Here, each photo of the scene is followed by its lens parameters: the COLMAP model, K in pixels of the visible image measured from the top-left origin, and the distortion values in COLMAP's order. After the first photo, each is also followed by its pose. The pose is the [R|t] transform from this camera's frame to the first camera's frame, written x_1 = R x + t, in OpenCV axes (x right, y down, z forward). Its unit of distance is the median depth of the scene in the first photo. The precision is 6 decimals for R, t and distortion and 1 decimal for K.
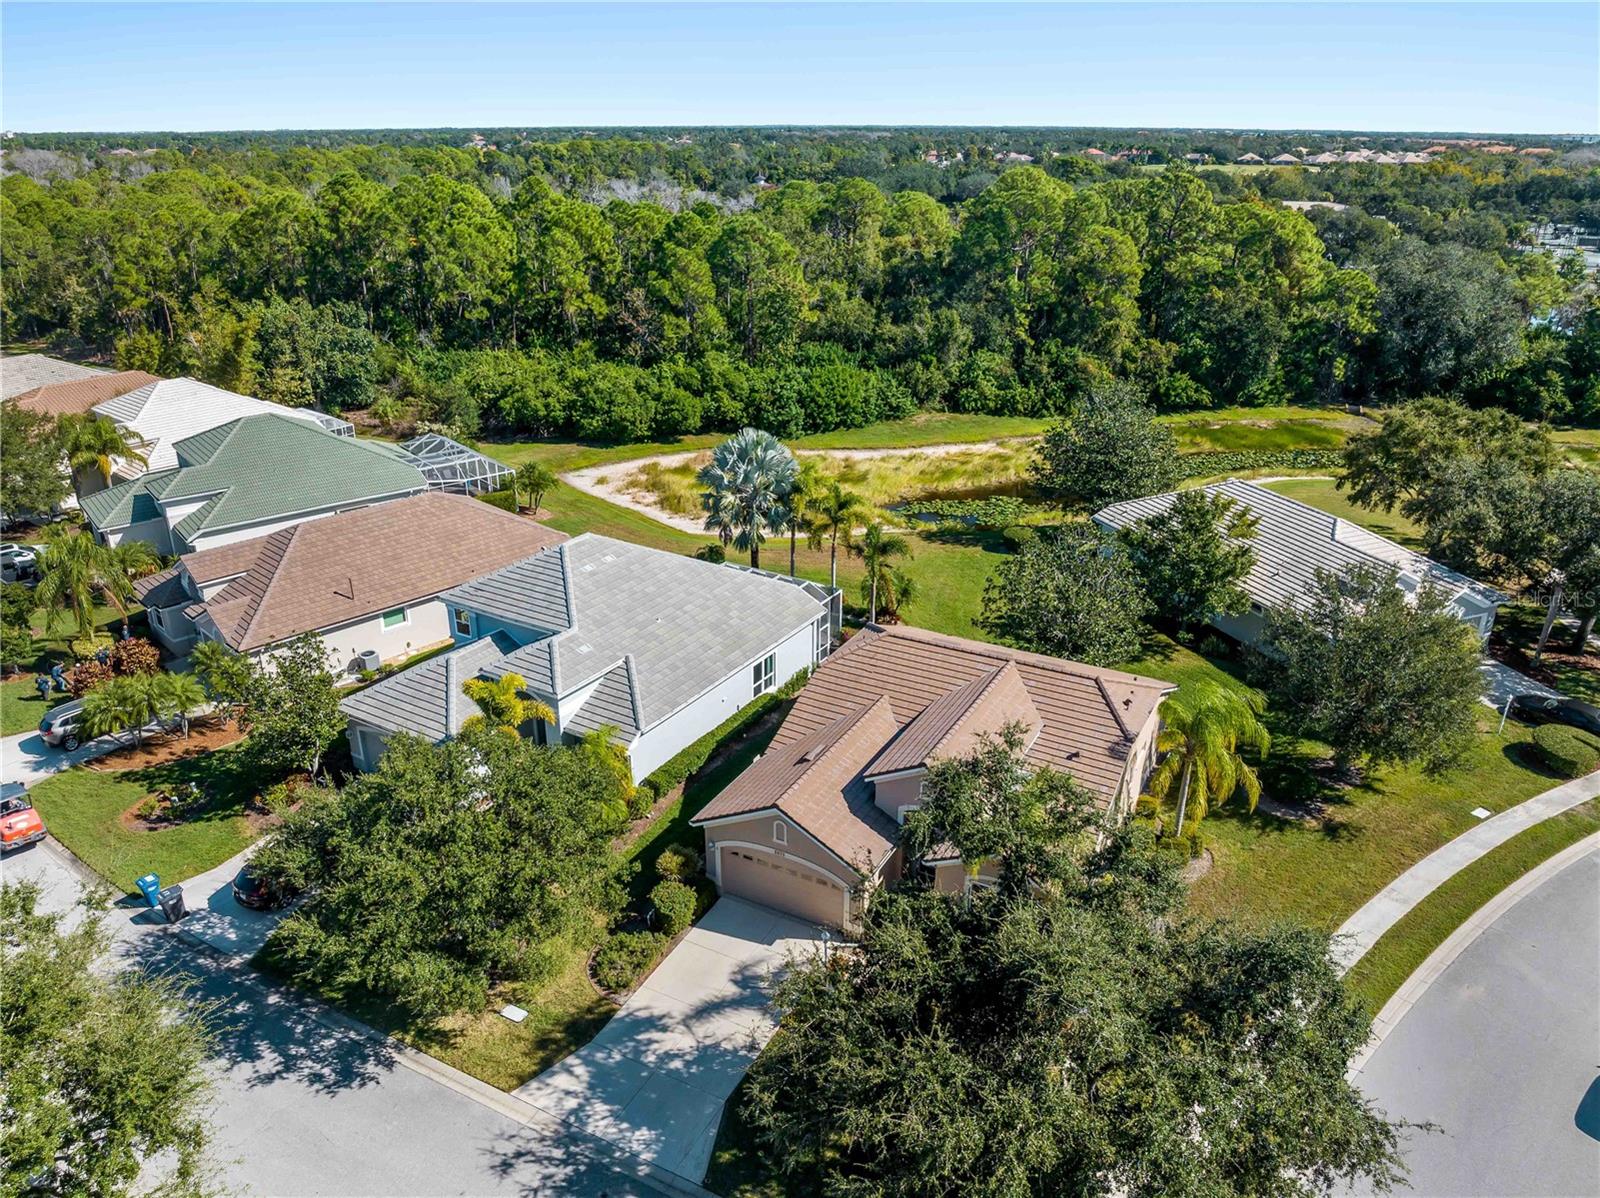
lens RADIAL K [[1142.6, 0, 800.0], [0, 1142.6, 599.0], [0, 0, 1]] dist [-0.039418, -0.004328]
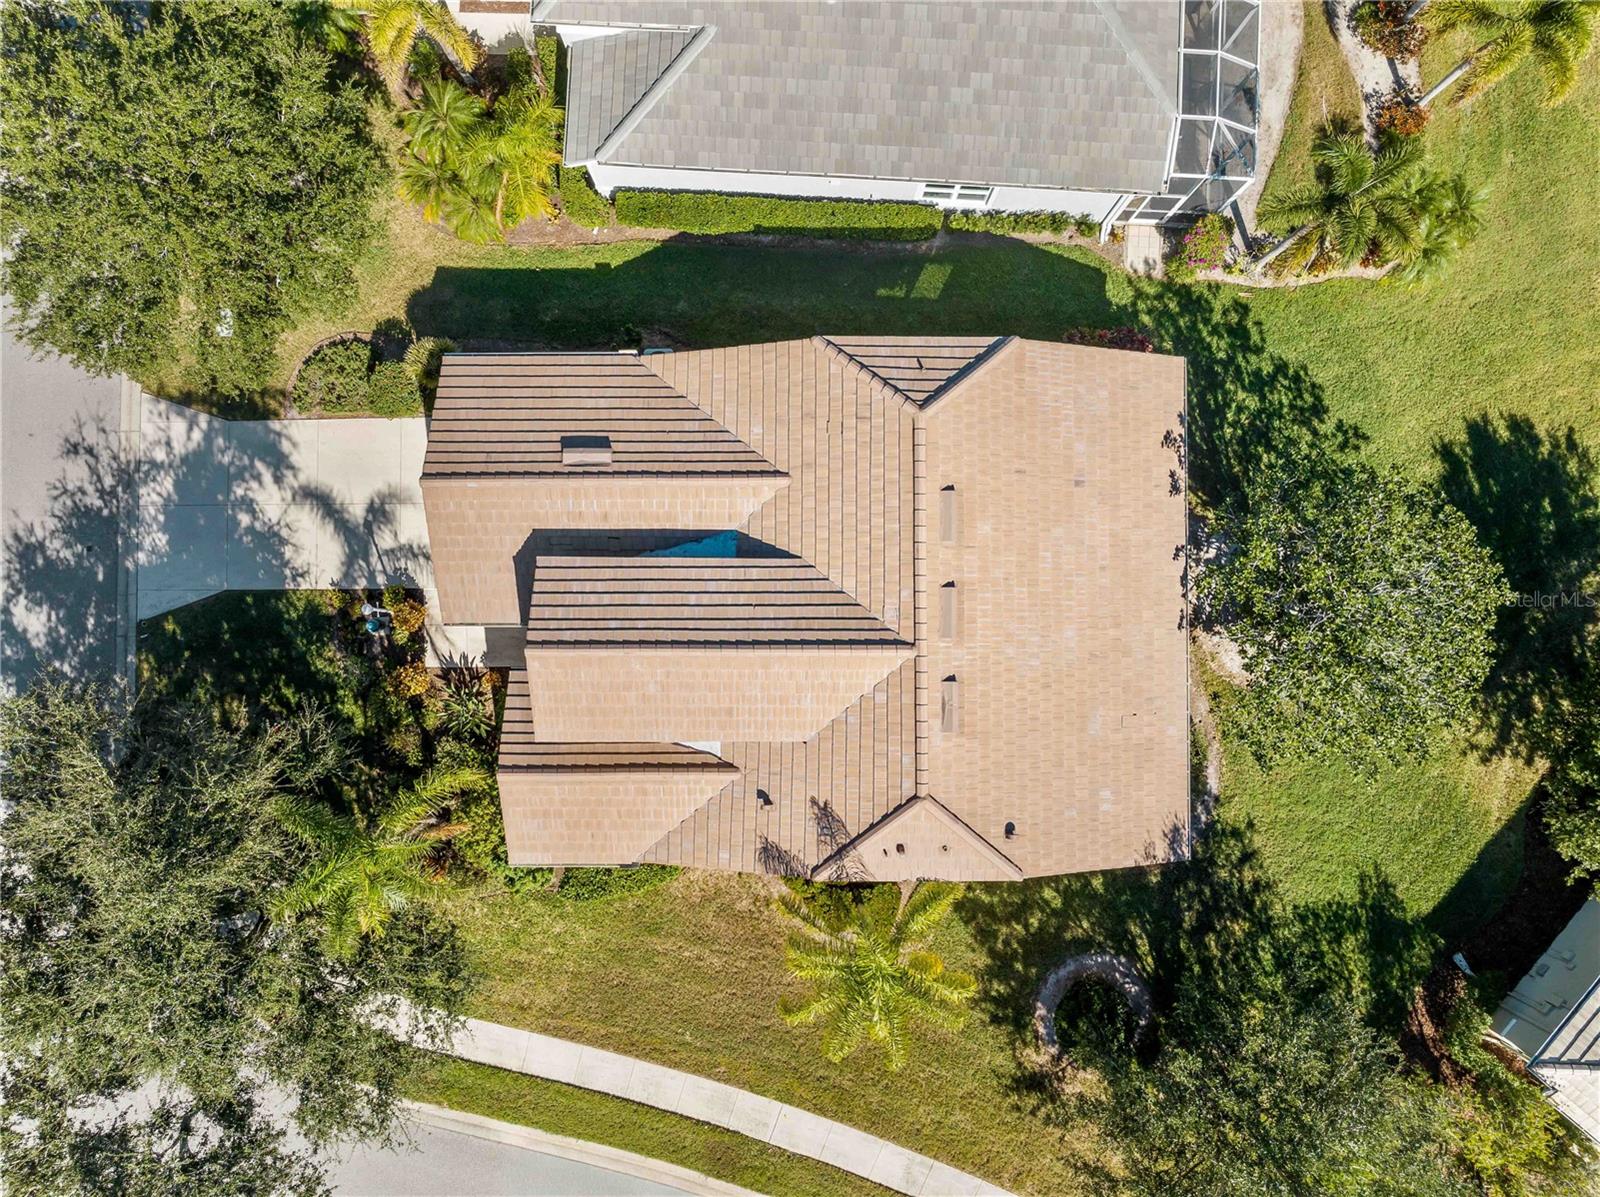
lens RADIAL K [[1125.8, 0, 799.9], [0, 1125.8, 604.9], [0, 0, 1]] dist [-0.036830, -0.006183]
pose [[0.477763, 0.878292, -0.018591, 0.062098], [-0.339498, 0.204111, 0.918194, -0.189618], [0.810237, -0.432367, 0.395695, 0.307096]]
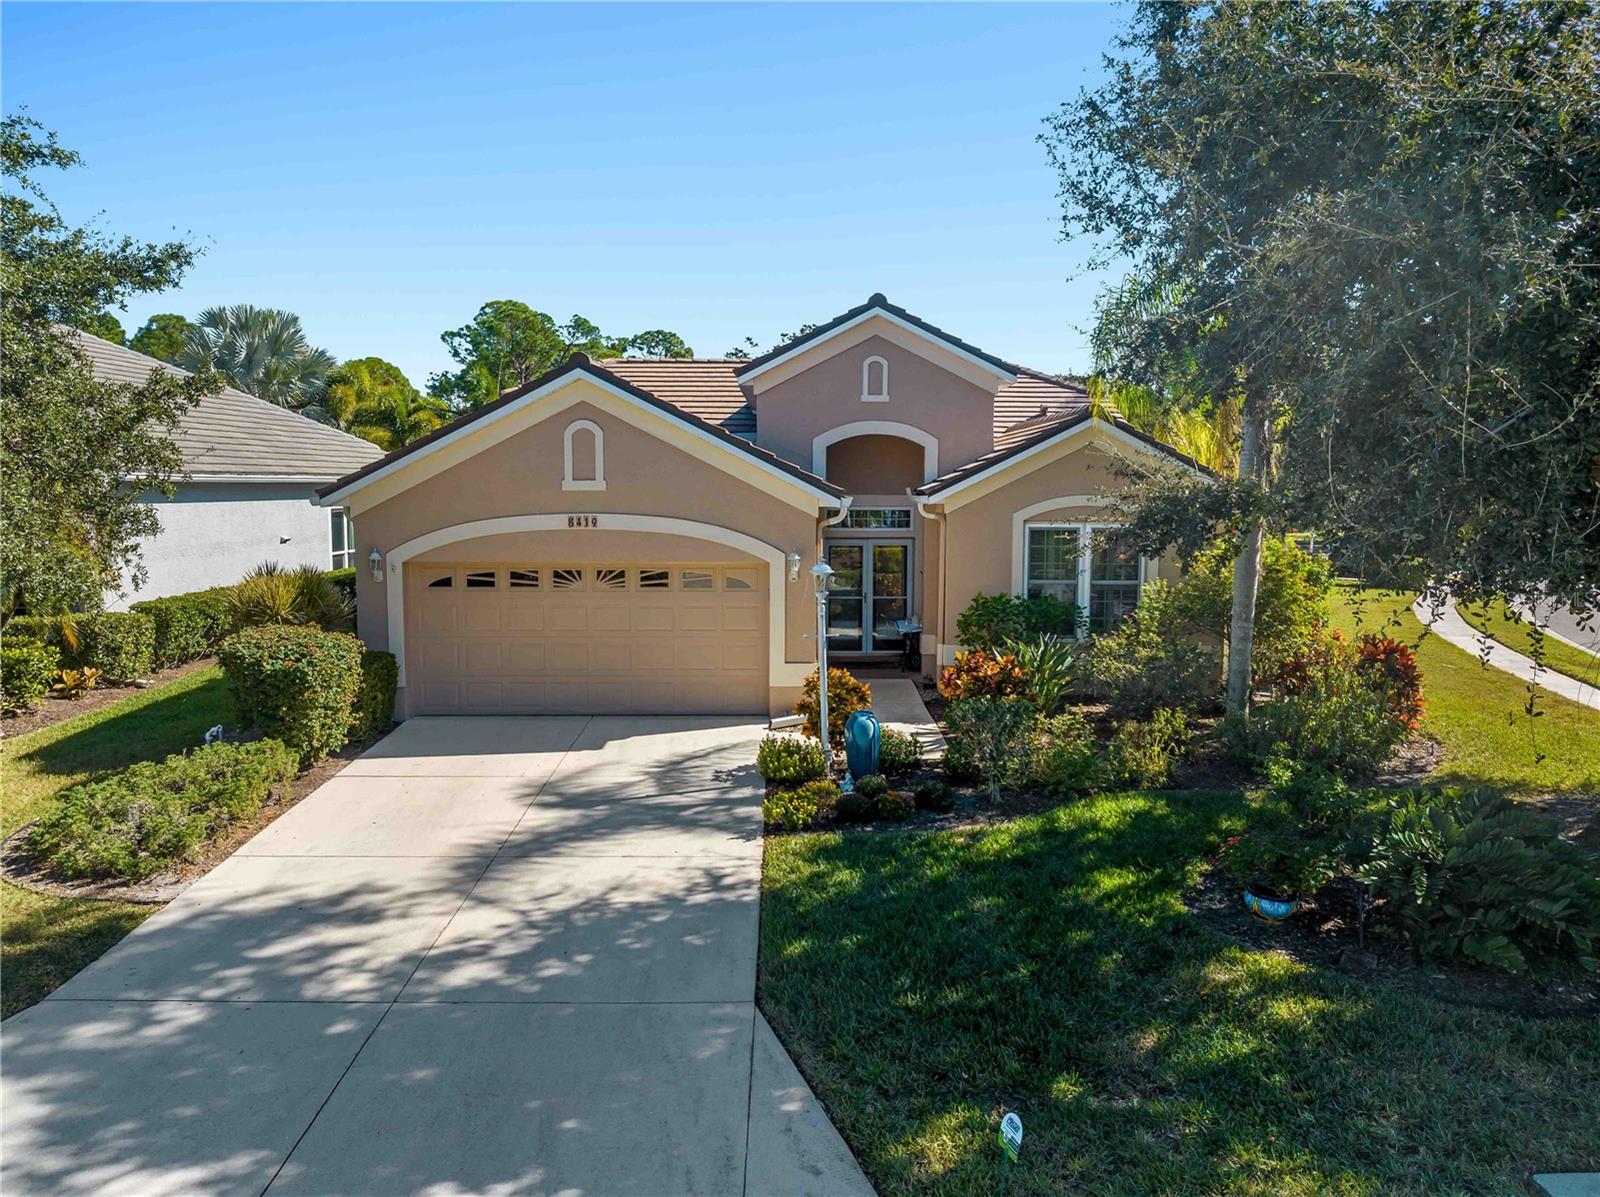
lens RADIAL K [[1130.1, 0, 805.1], [0, 1130.1, 593.5], [0, 0, 1]] dist [-0.033668, -0.001783]
pose [[0.872236, -0.043124, 0.487181, -0.050095], [0.183842, 0.951964, -0.244881, 0.127321], [-0.453218, 0.303158, 0.838265, 0.234658]]
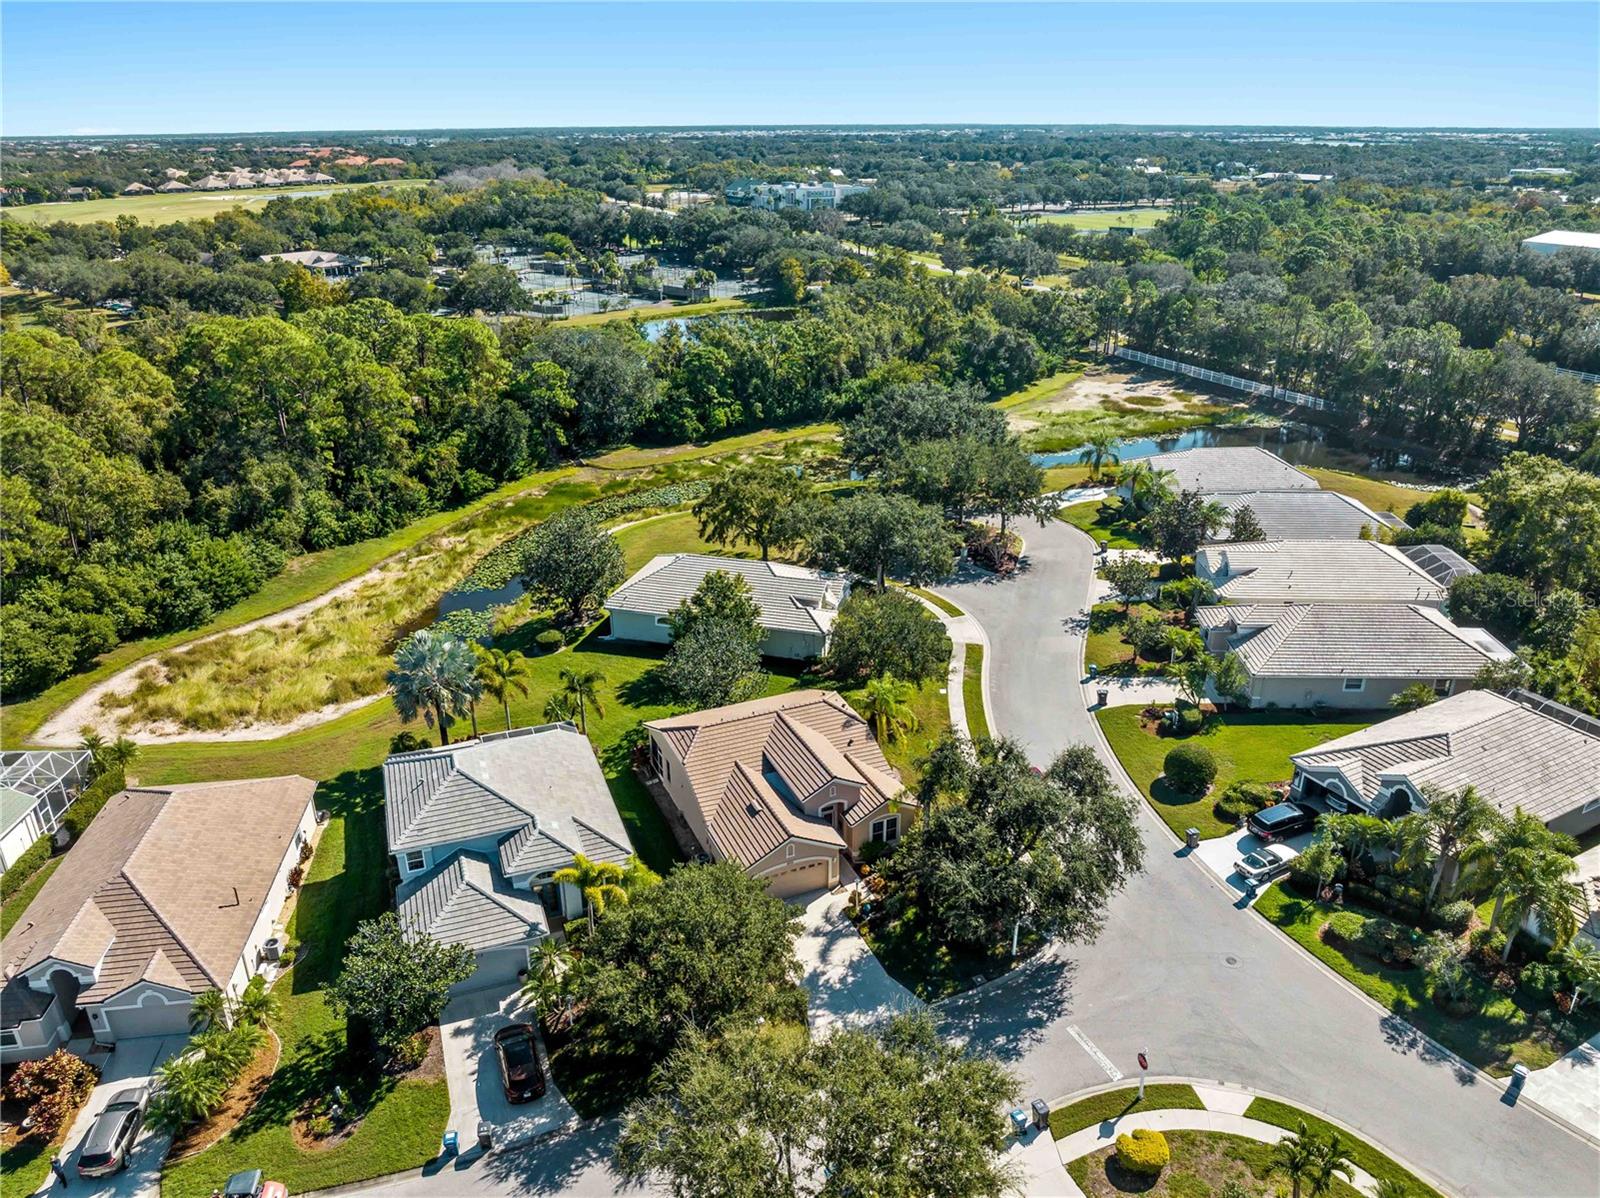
lens RADIAL K [[1125.8, 0, 799.9], [0, 1125.8, 605.4], [0, 0, 1]] dist [-0.036830, -0.006183]
pose [[0.615177, -0.316103, 0.722244, -0.395348], [0.308886, 0.939499, 0.148093, -0.137549], [-0.725360, 0.131988, 0.675598, -0.070249]]
